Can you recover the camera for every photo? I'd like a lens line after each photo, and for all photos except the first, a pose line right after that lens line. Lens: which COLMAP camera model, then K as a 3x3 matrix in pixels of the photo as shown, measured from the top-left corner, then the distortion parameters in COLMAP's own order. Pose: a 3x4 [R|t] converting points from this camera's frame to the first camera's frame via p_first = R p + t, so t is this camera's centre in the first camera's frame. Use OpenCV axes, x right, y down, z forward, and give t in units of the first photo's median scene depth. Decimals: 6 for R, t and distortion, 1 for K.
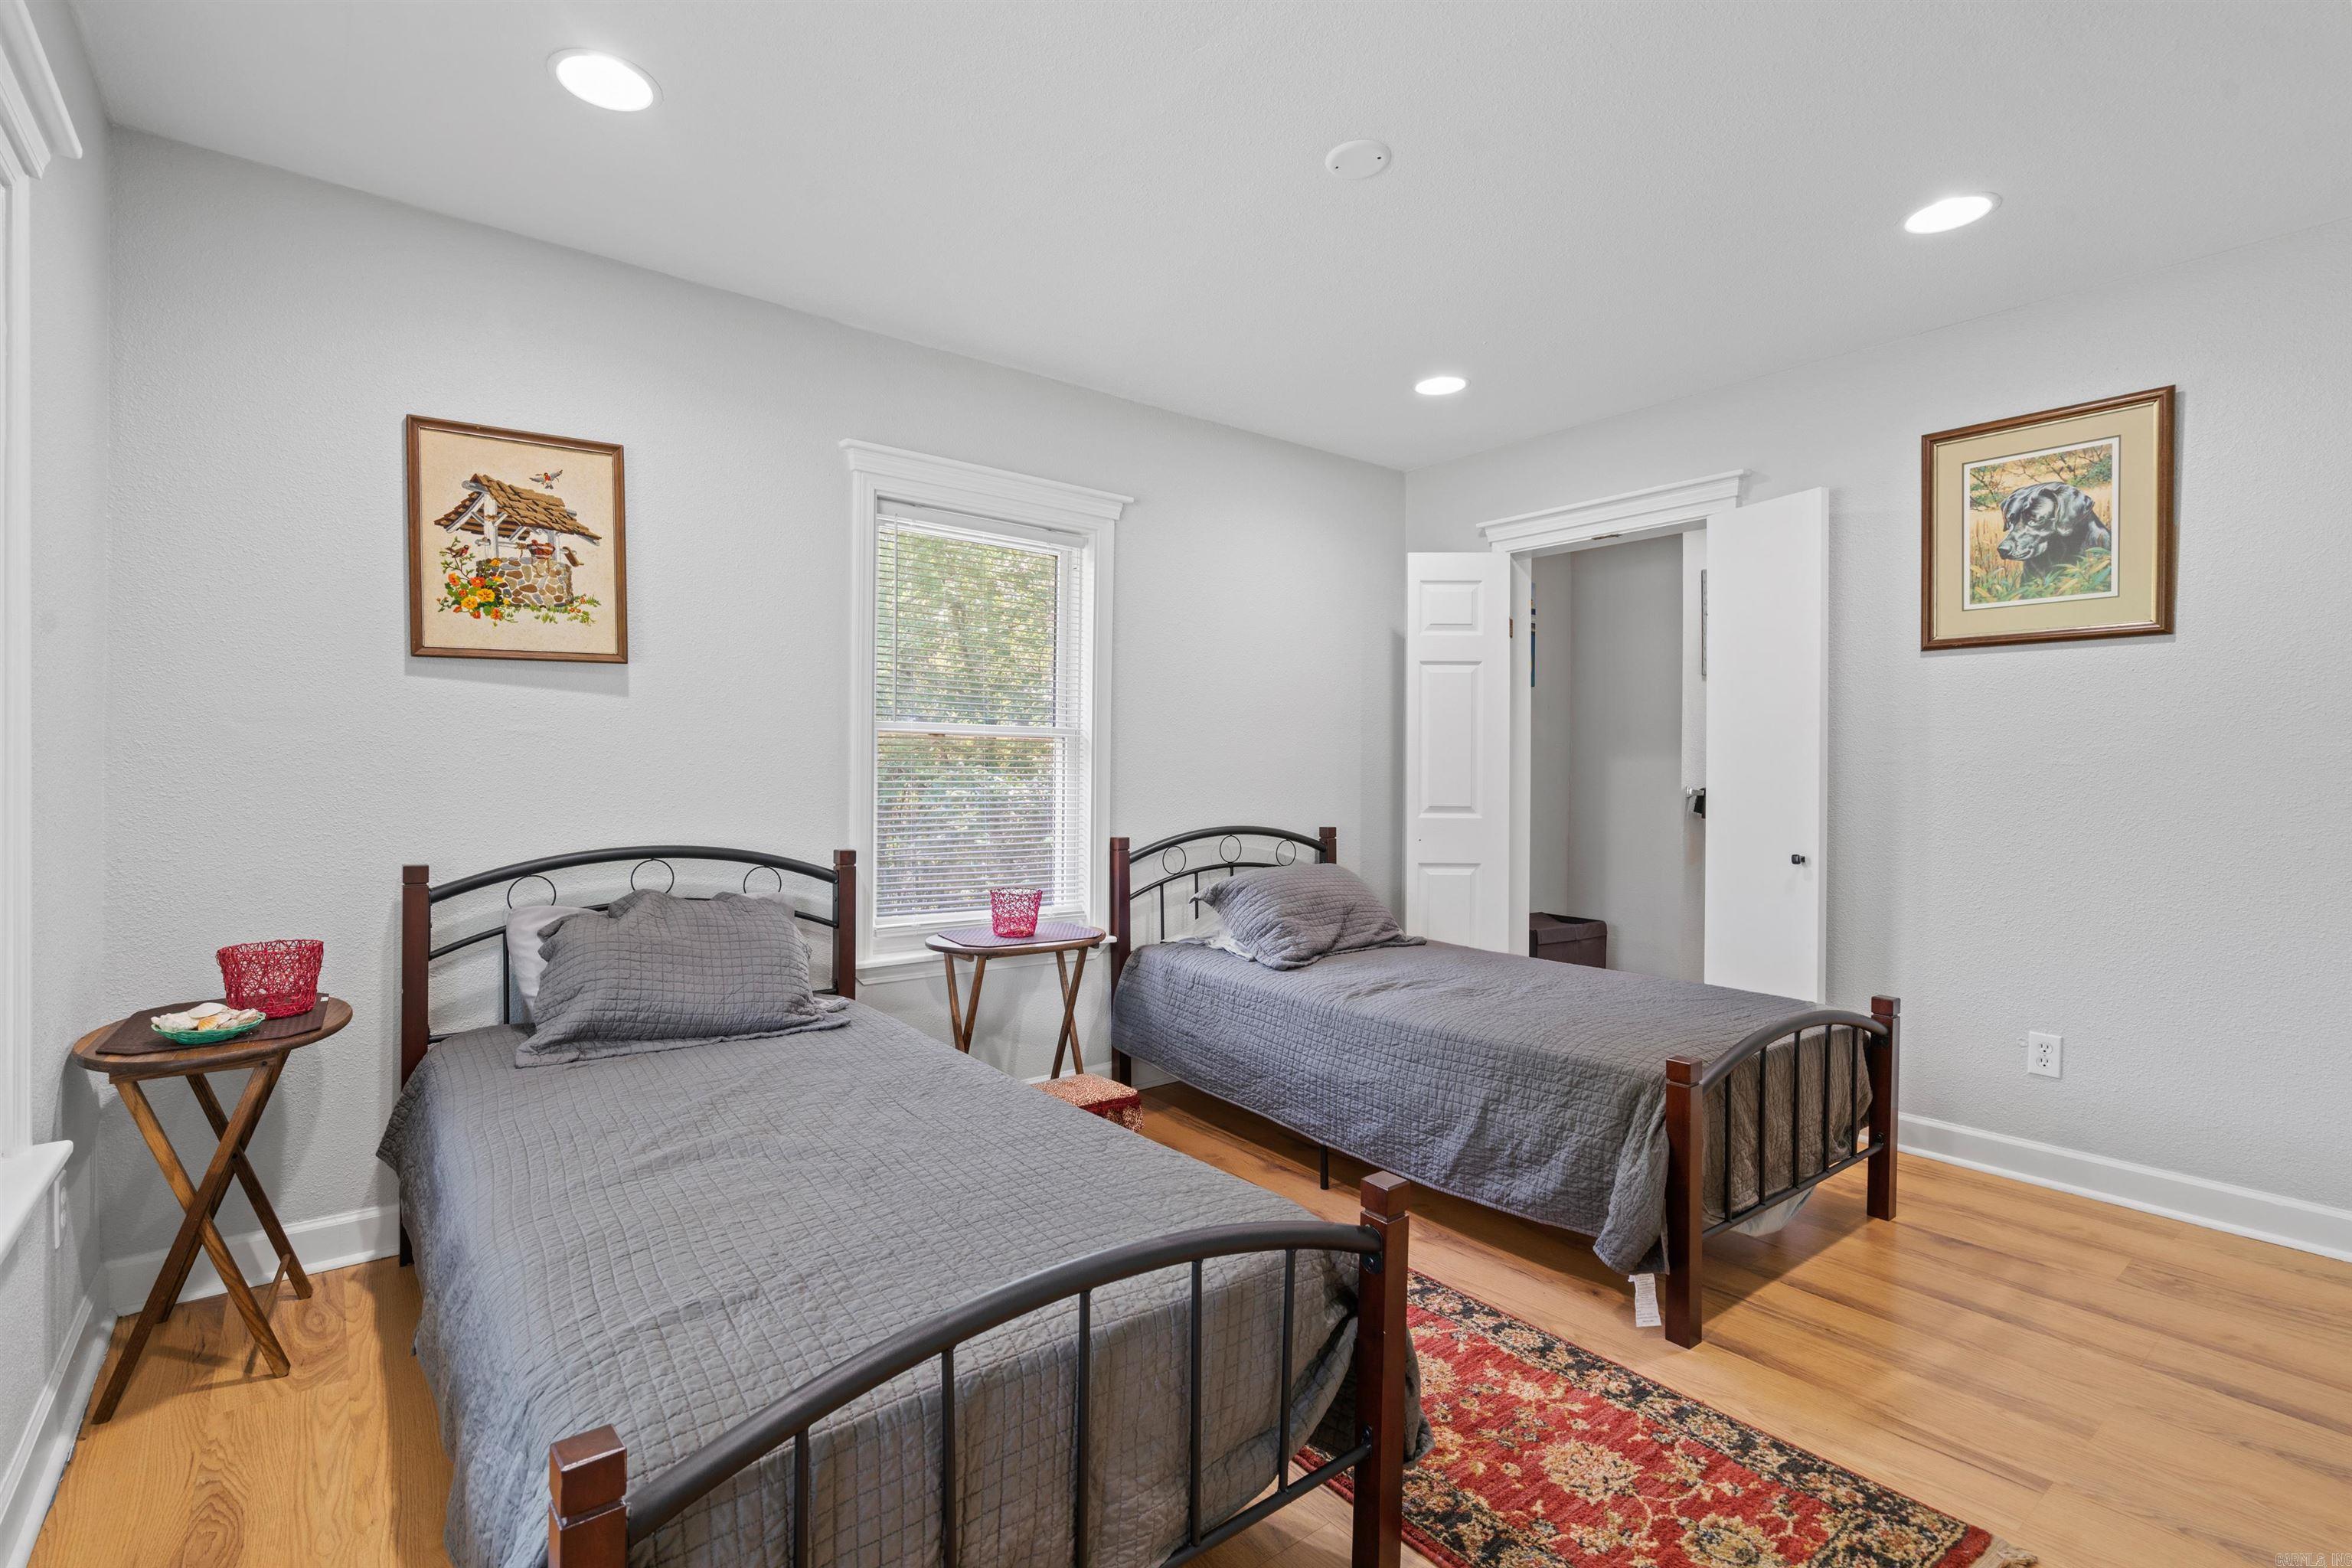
lens RADIAL K [[1075.2, 0, 1167.7], [0, 1075.2, 777.2], [0, 0, 1]] dist [-0.008997, 0.003400]
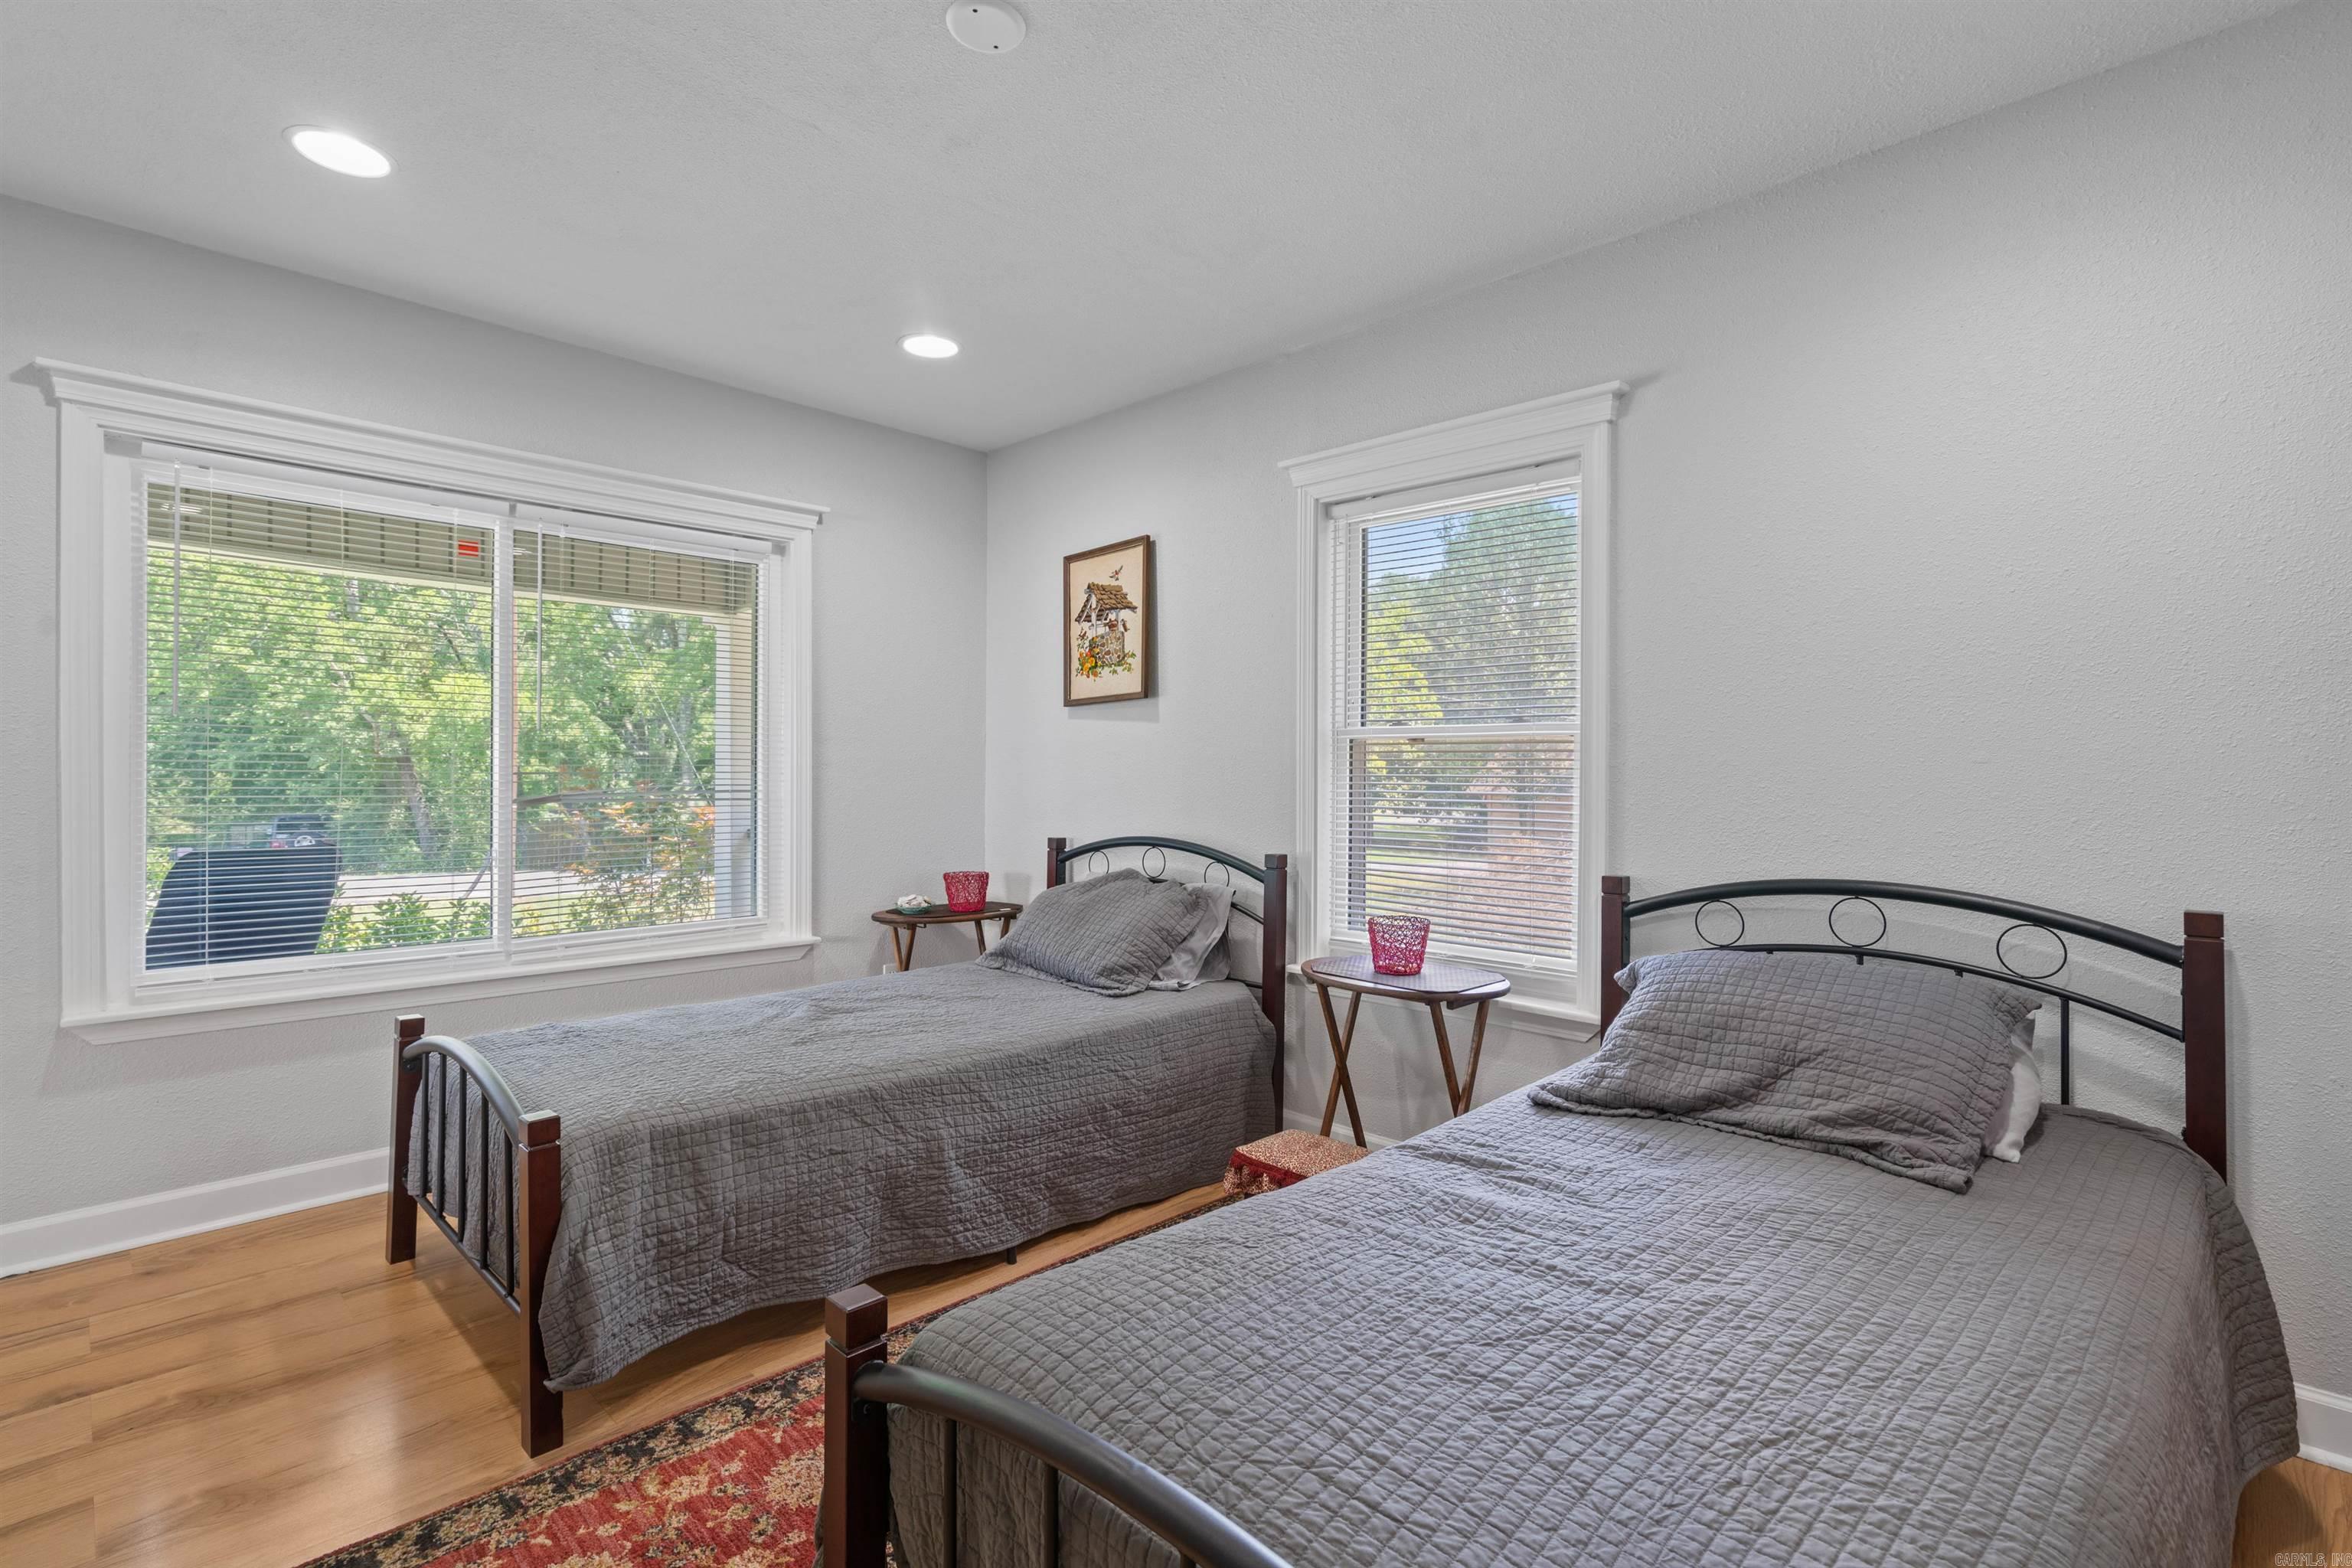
lens RADIAL K [[1075.2, 0, 1169.7], [0, 1075.2, 786.2], [0, 0, 1]] dist [-0.008997, 0.003400]
pose [[0.125669, -0.003128, -0.992067, 0.842129], [-0.019476, 0.999795, -0.005619, 0.011149], [0.991881, 0.020027, 0.125582, 0.886544]]
